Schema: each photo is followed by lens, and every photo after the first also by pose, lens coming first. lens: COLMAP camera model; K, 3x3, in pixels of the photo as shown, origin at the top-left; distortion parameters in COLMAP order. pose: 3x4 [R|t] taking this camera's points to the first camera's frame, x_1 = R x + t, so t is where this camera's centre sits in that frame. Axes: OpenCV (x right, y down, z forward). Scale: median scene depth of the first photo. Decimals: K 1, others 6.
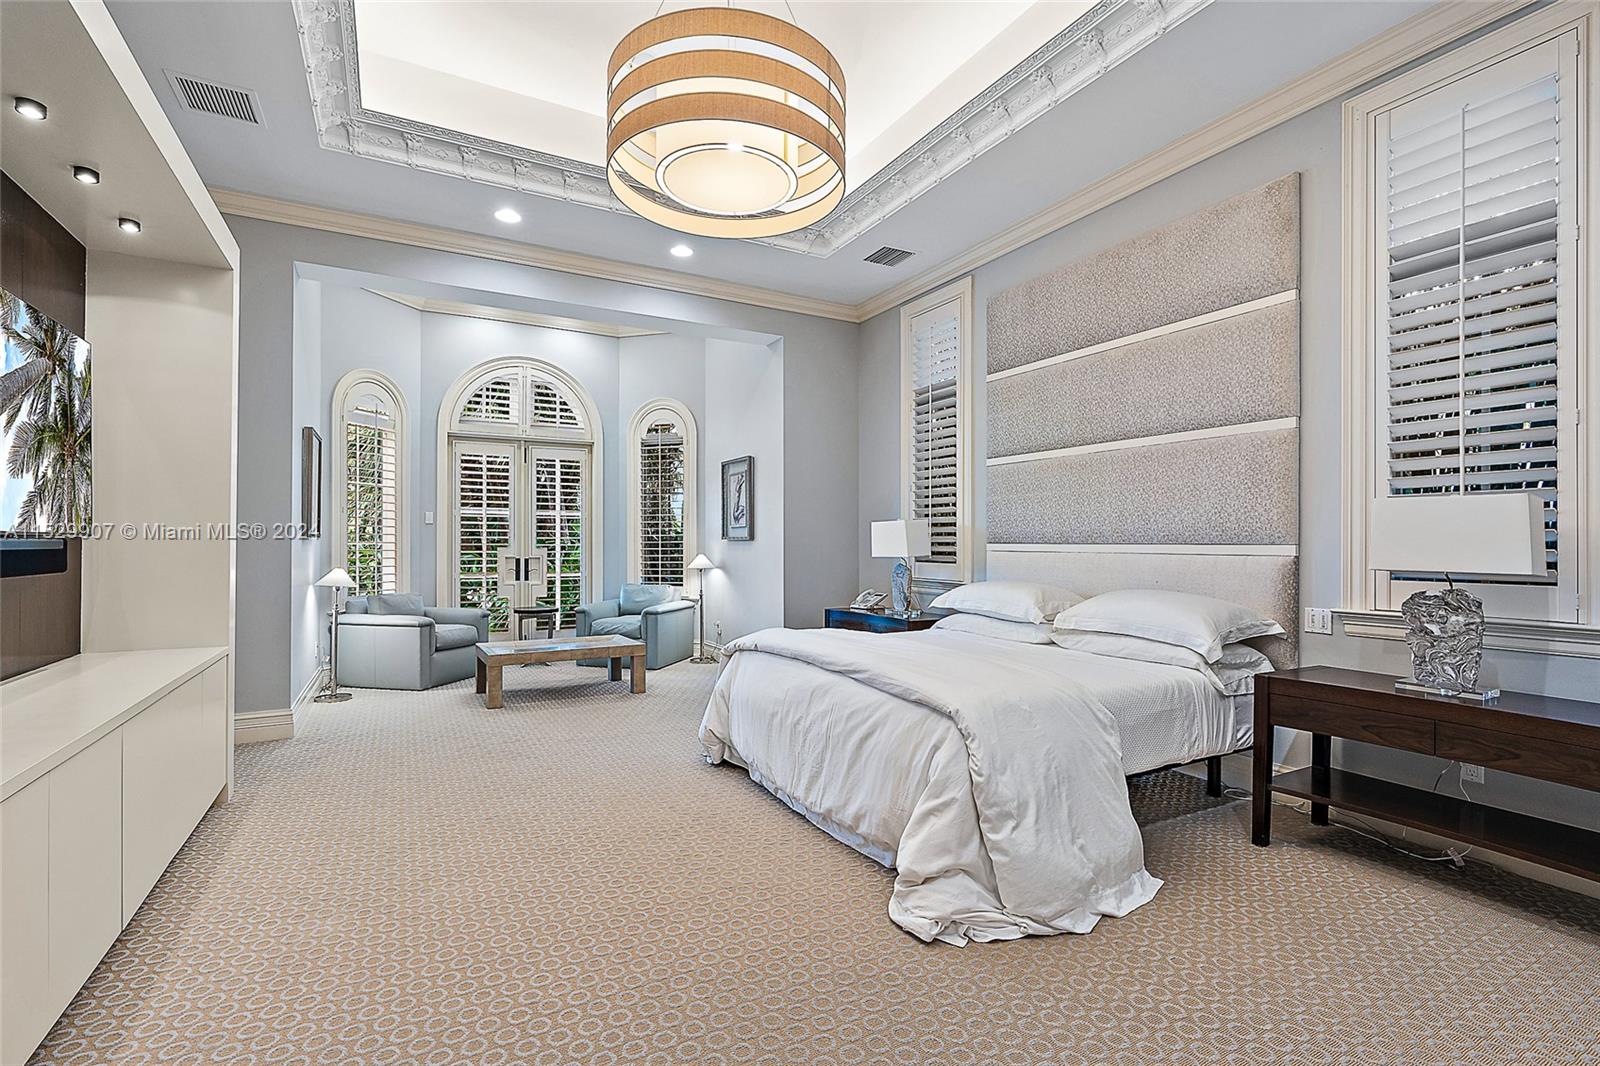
lens RADIAL K [[726.5, 0, 797.8], [0, 726.5, 540.0], [0, 0, 1]] dist [0.002124, 0.000434]
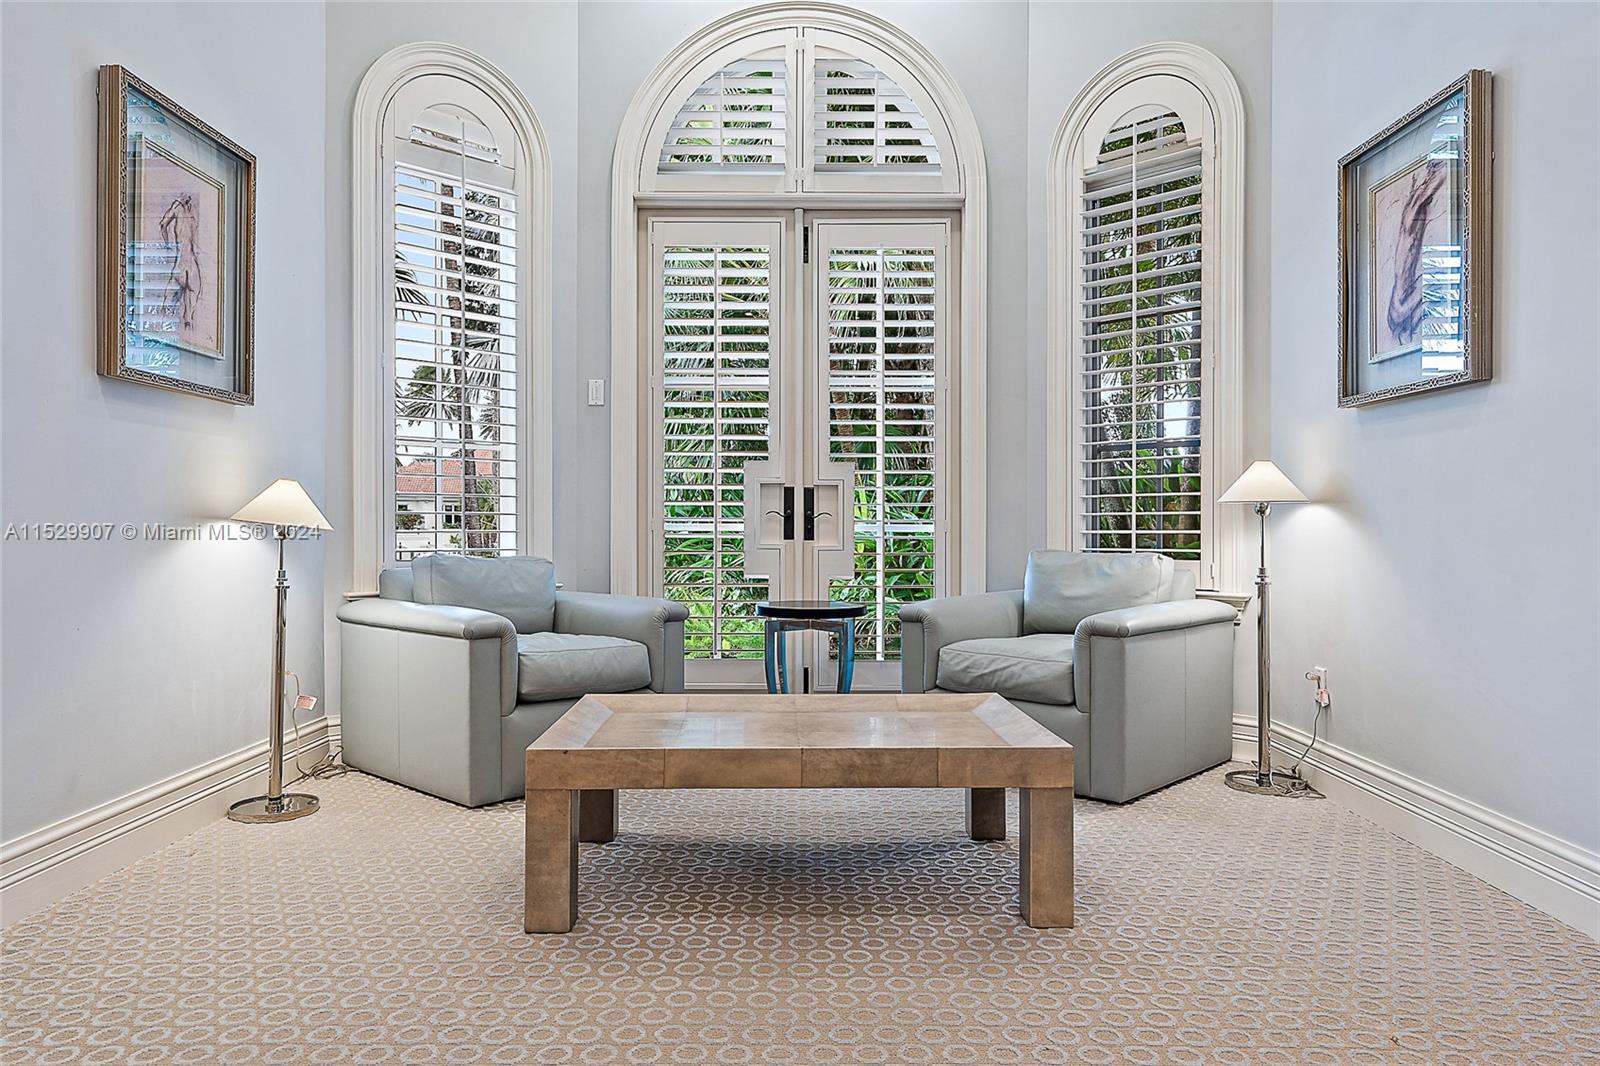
lens RADIAL K [[1014.1, 0, 800.0], [0, 1014.1, 533.0], [0, 0, 1]] dist [0.002874, 0.001224]
pose [[0.871568, 0.003091, -0.490264, -0.088708], [0.002057, 0.999948, 0.009962, 0.046648], [0.490270, -0.009692, 0.871517, 0.487239]]
